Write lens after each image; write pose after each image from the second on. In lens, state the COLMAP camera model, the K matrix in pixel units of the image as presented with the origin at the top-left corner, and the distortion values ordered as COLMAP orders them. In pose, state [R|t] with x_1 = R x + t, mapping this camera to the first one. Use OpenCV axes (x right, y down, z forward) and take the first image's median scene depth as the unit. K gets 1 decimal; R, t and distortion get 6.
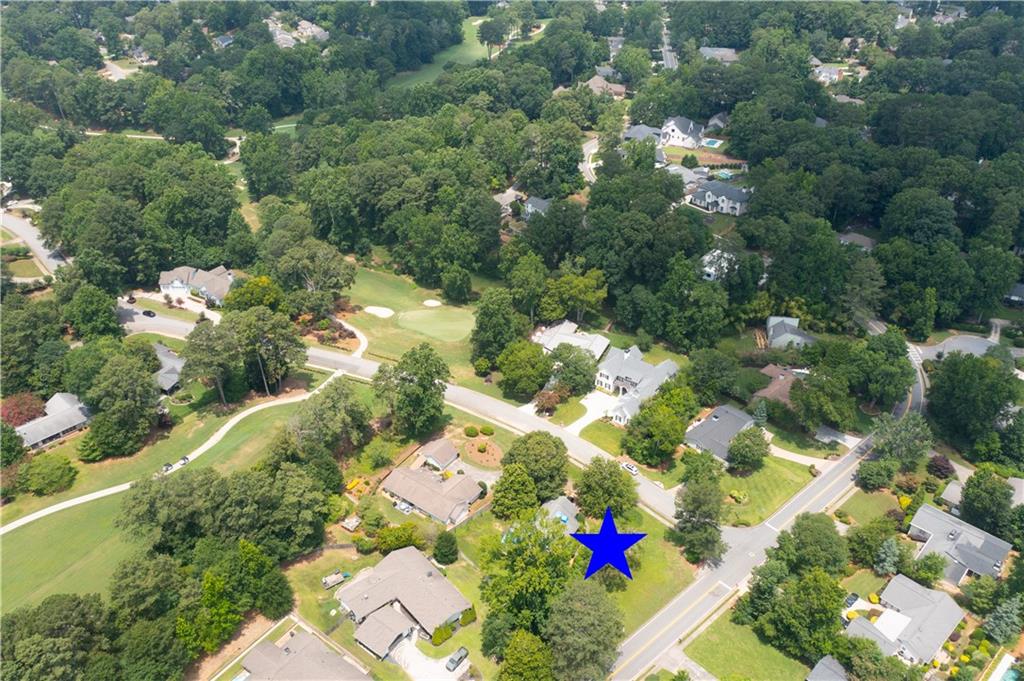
lens RADIAL K [[809.9, 0, 509.9], [0, 809.9, 340.3], [0, 0, 1]] dist [-0.004310, 0.008729]
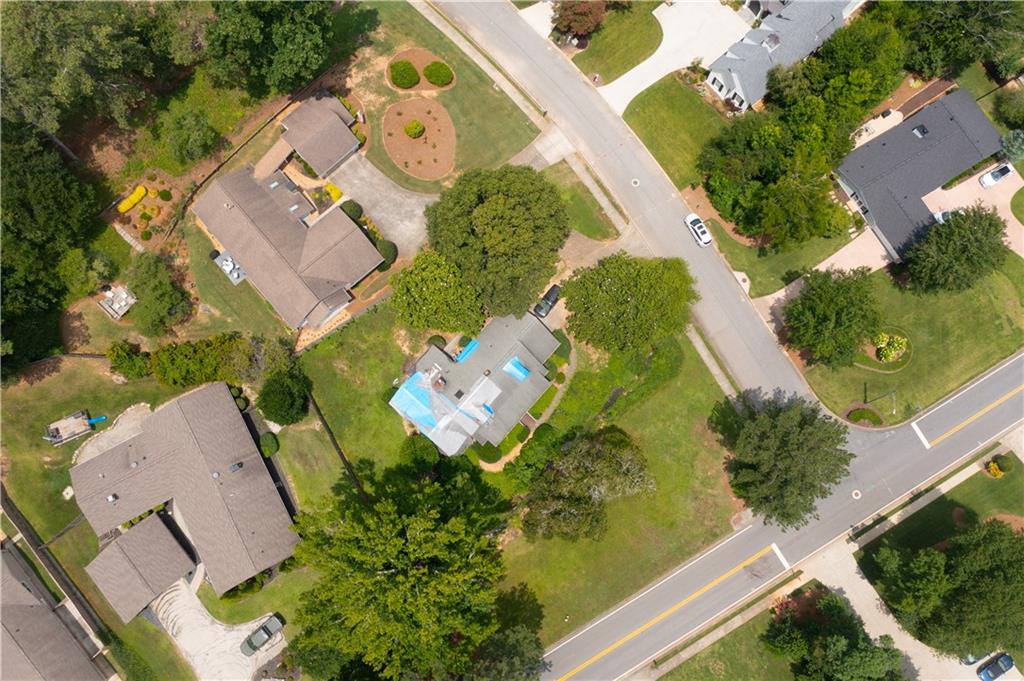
lens RADIAL K [[809.9, 0, 514.3], [0, 809.9, 340.8], [0, 0, 1]] dist [-0.004310, 0.008729]
pose [[0.979655, 0.197963, -0.032960, 0.064572], [-0.111956, 0.675395, 0.728909, -0.139888], [0.166558, -0.710389, 0.683817, 0.567000]]
